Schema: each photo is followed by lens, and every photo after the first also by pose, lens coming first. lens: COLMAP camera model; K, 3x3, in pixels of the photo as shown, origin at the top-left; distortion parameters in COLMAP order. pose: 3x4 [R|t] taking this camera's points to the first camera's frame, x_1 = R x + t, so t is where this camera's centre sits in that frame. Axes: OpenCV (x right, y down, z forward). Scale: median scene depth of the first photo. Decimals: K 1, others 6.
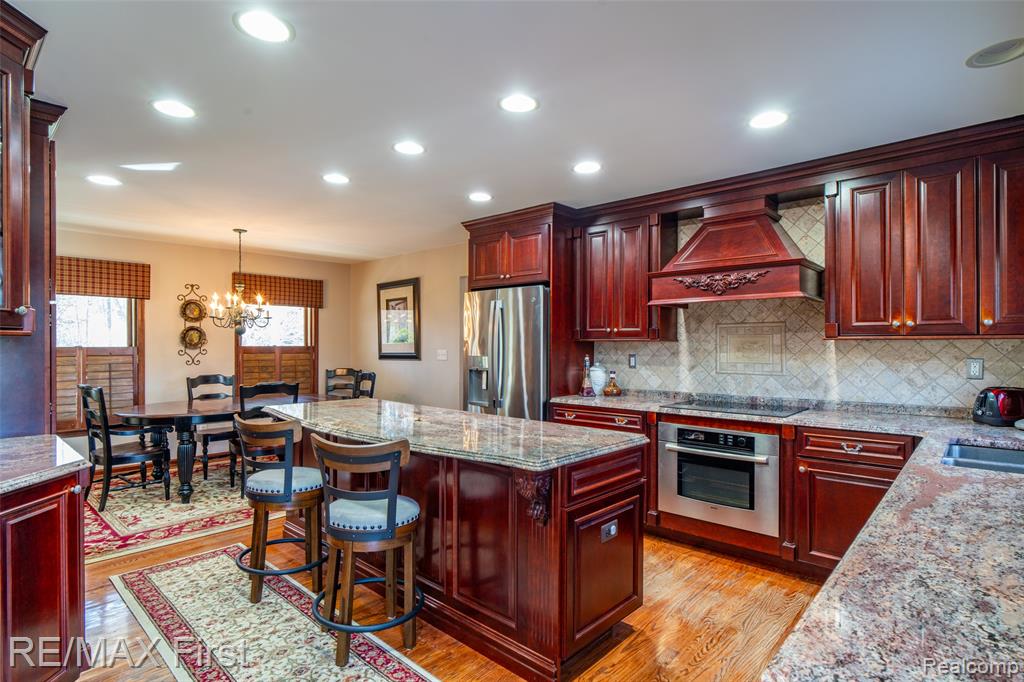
lens RADIAL K [[530.8, 0, 512.0], [0, 530.8, 341.0], [0, 0, 1]] dist [-0.000422, 0.000431]
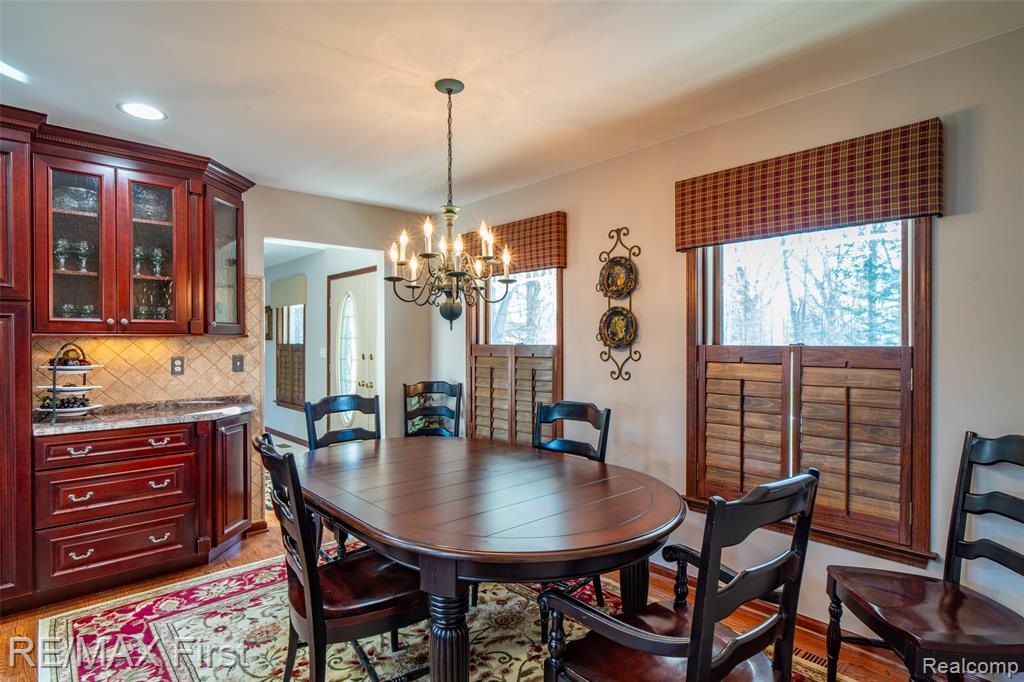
lens RADIAL K [[530.8, 0, 512.0], [0, 530.8, 341.0], [0, 0, 1]] dist [-0.000422, 0.000431]
pose [[-0.076435, 0.000652, -0.997074, -0.088210], [-0.000092, 1.000000, 0.000661, 0.008613], [0.997075, 0.000142, -0.076435, 1.301361]]
